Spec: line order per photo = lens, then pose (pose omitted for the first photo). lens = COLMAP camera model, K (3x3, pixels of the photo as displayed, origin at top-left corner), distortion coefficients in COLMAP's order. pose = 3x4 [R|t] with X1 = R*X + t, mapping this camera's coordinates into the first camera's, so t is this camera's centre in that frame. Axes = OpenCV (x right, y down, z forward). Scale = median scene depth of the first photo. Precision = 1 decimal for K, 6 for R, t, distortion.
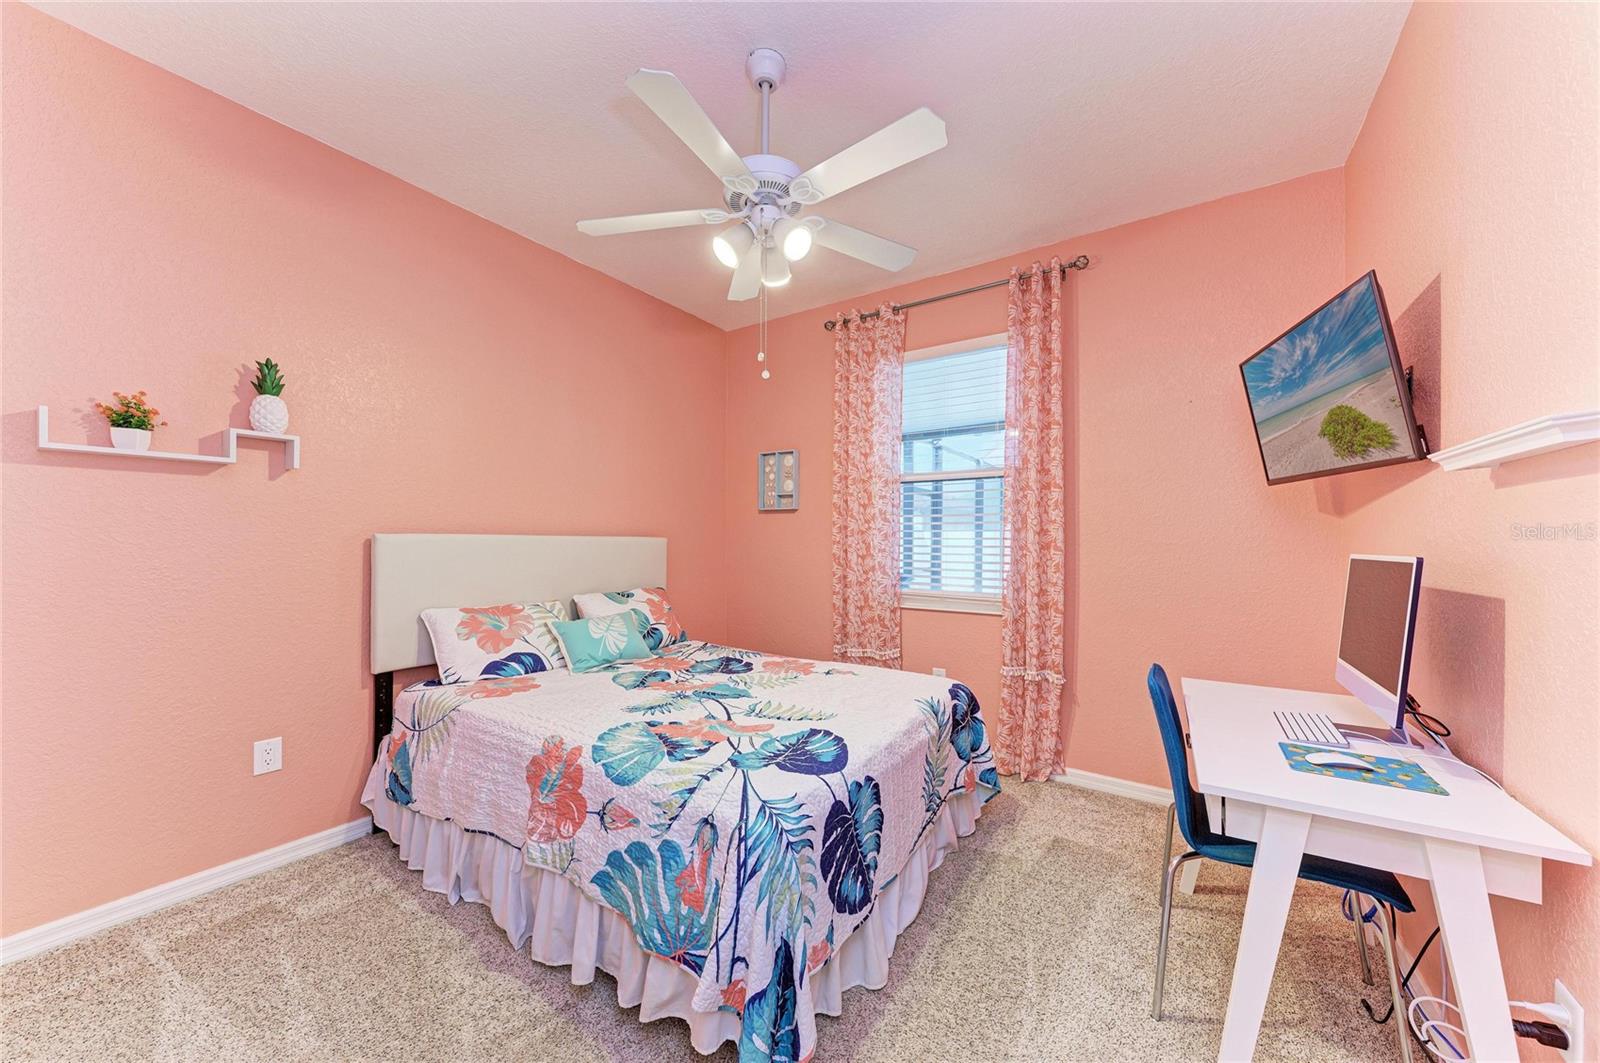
lens RADIAL K [[589.9, 0, 823.5], [0, 589.9, 528.7], [0, 0, 1]] dist [0.019995, -0.002055]
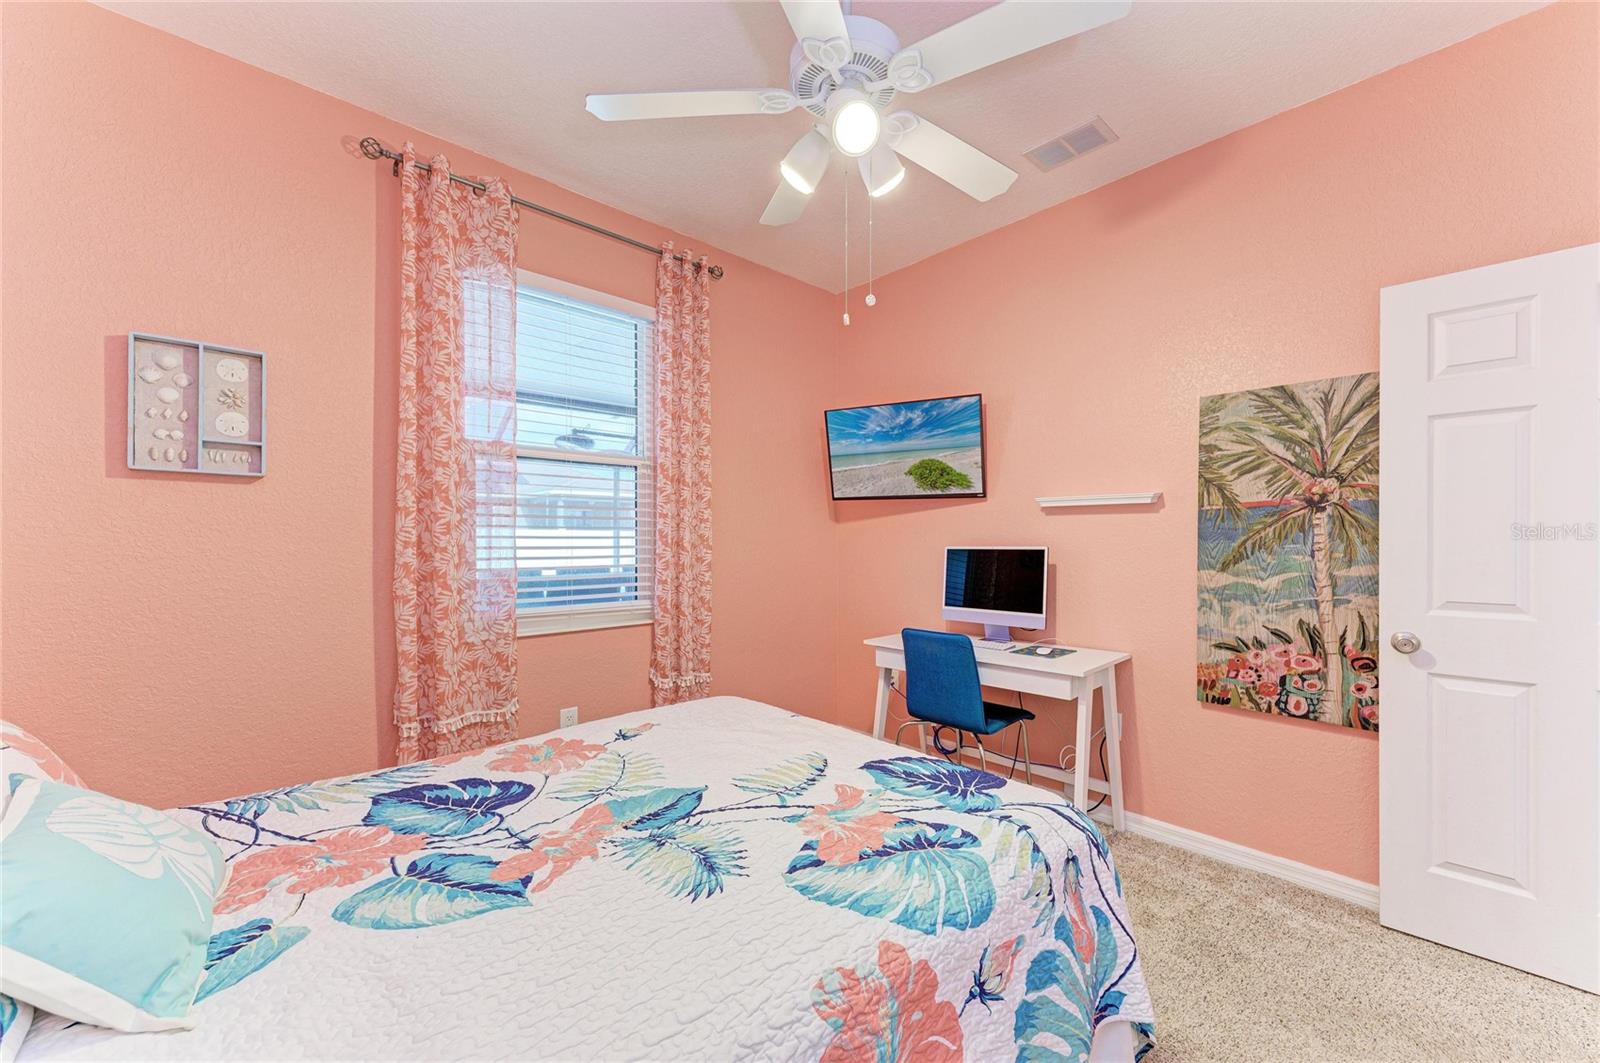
lens RADIAL K [[640.3, 0, 800.3], [0, 640.3, 529.5], [0, 0, 1]] dist [0.022292, -0.006580]
pose [[0.207726, 0.012395, 0.978108, -0.942133], [-0.013609, 0.999860, -0.009780, 0.017641], [-0.978092, -0.011280, 0.207866, 0.928835]]
